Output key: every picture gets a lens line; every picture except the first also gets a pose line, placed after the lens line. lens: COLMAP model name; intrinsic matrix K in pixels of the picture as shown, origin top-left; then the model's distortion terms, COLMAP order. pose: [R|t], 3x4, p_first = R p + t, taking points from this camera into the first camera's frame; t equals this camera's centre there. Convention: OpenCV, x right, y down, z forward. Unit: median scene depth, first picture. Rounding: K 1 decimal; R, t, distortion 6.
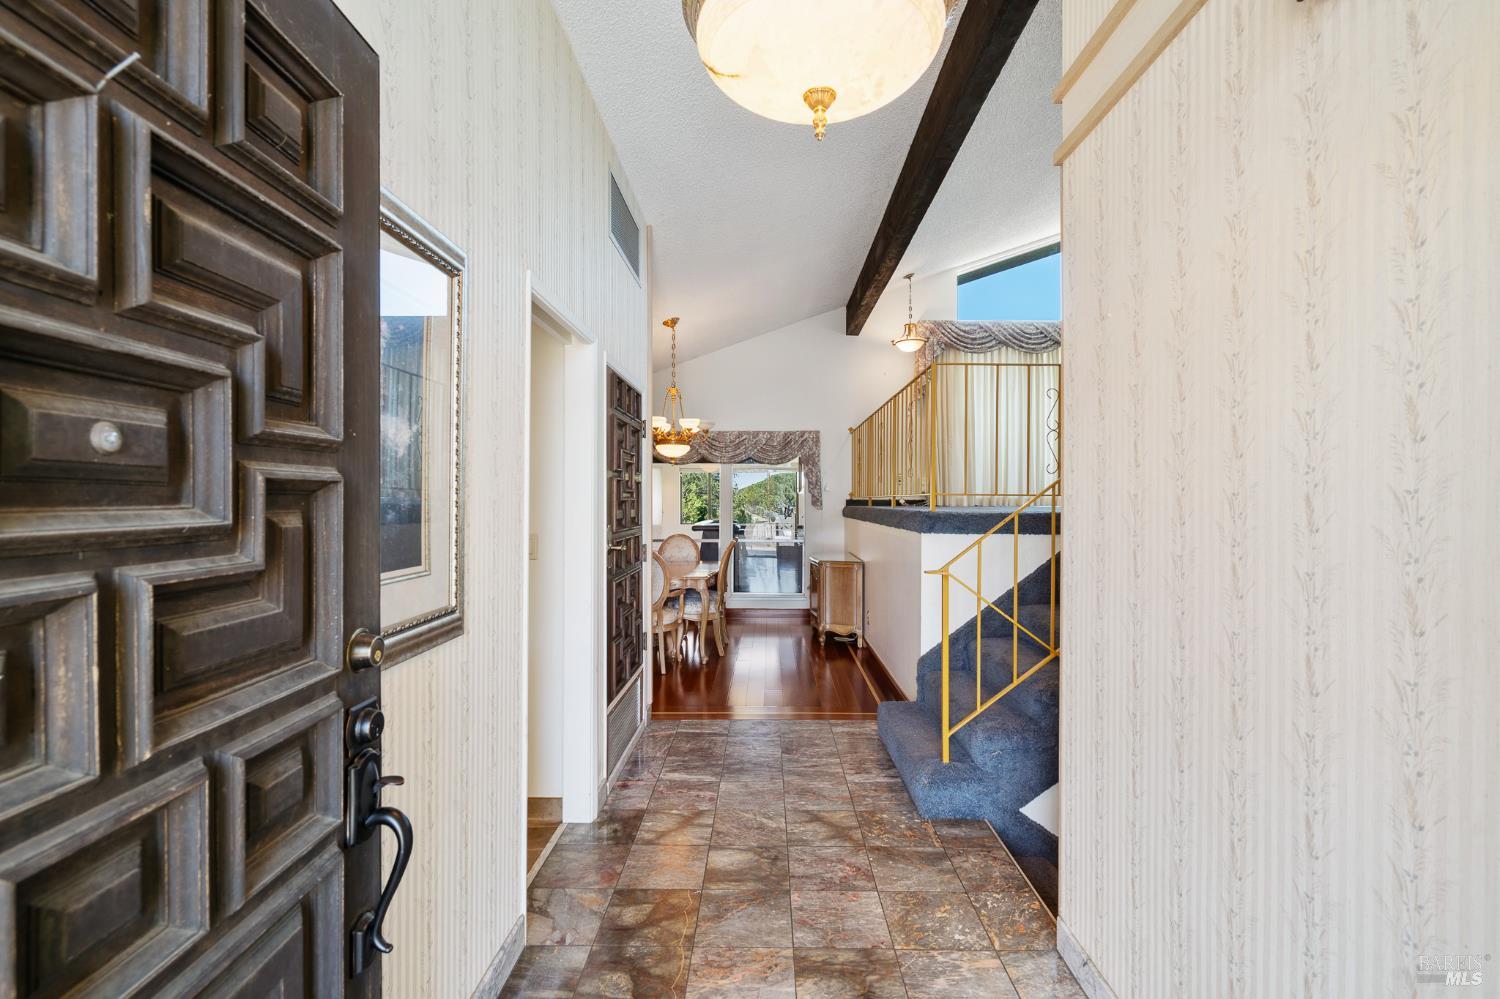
lens RADIAL K [[679.1, 0, 743.5], [0, 679.1, 498.4], [0, 0, 1]] dist [-0.008408, 0.004602]
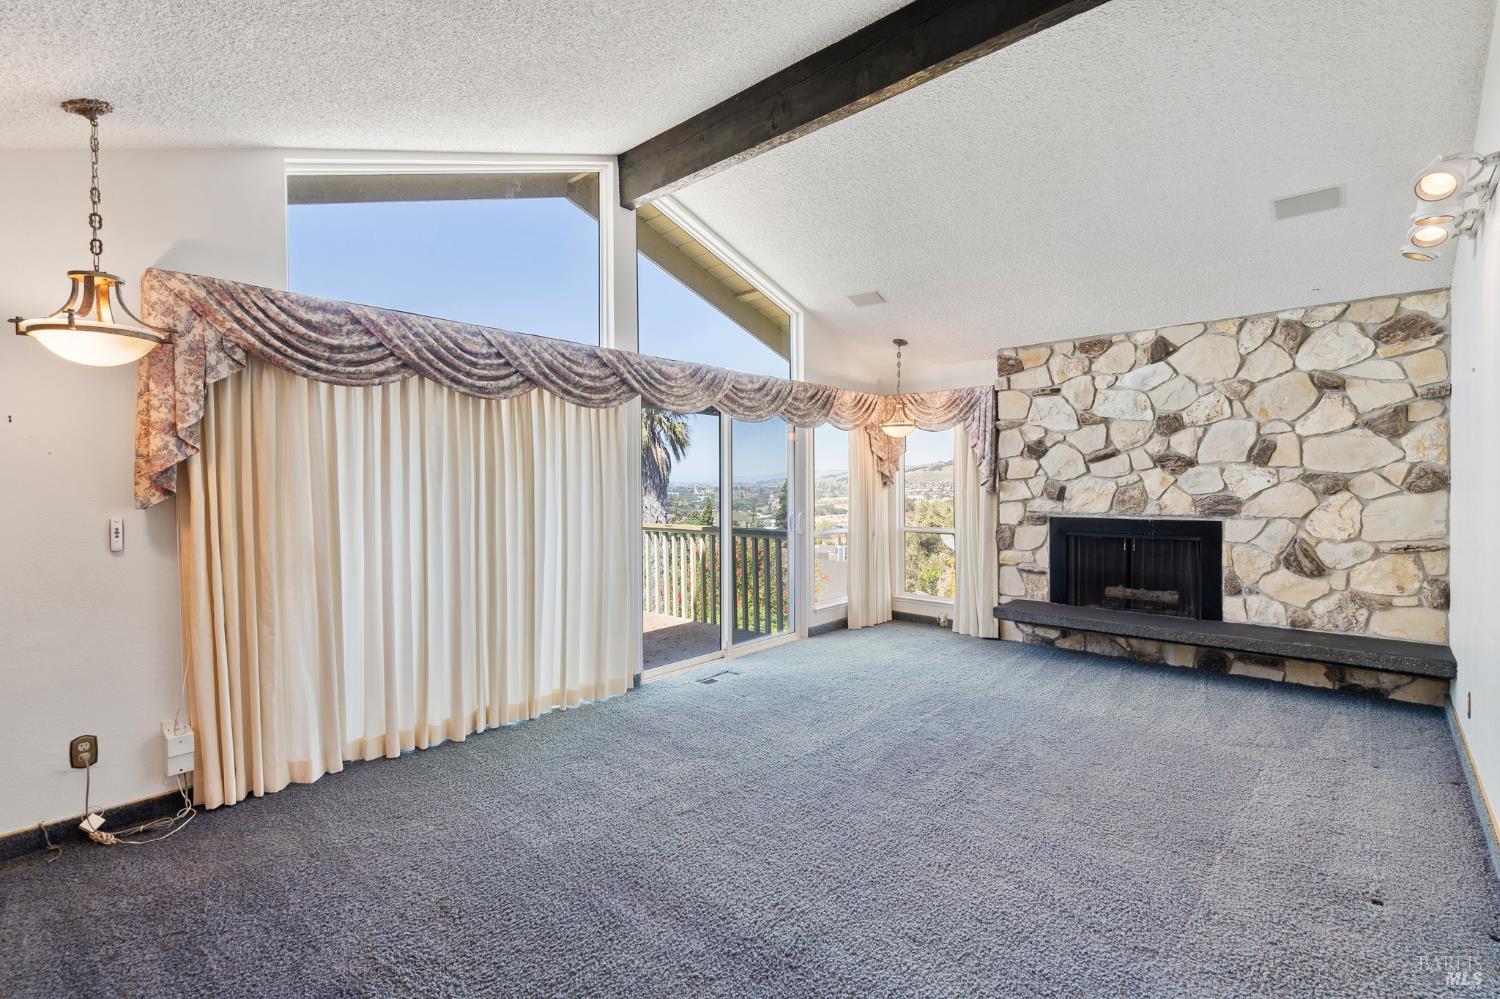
lens RADIAL K [[679.1, 0, 754.8], [0, 679.1, 485.8], [0, 0, 1]] dist [-0.008408, 0.004602]
pose [[0.648671, -0.012106, 0.760972, 0.198837], [0.006707, 0.999926, 0.010190, -0.158163], [-0.761039, -0.001506, 0.648704, 0.563842]]
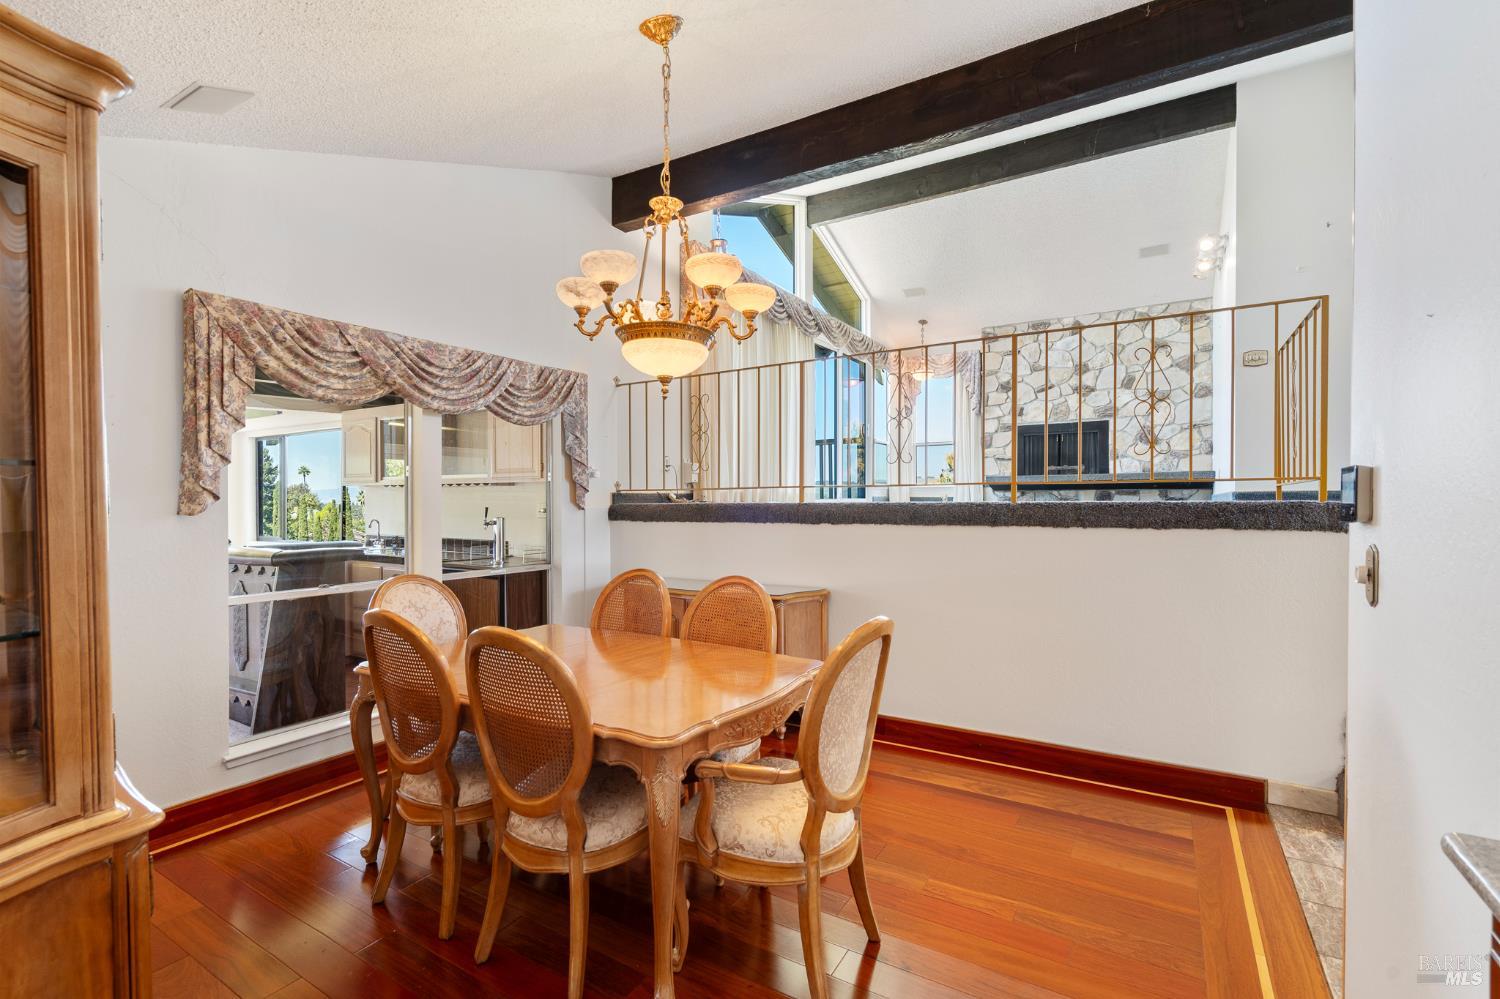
lens RADIAL K [[679.1, 0, 752.1], [0, 679.1, 505.8], [0, 0, 1]] dist [-0.008408, 0.004602]
pose [[0.496614, -0.008452, 0.867930, -0.327458], [0.004092, 0.999964, 0.007397, 0.009655], [-0.867962, -0.000122, 0.496631, 0.593212]]
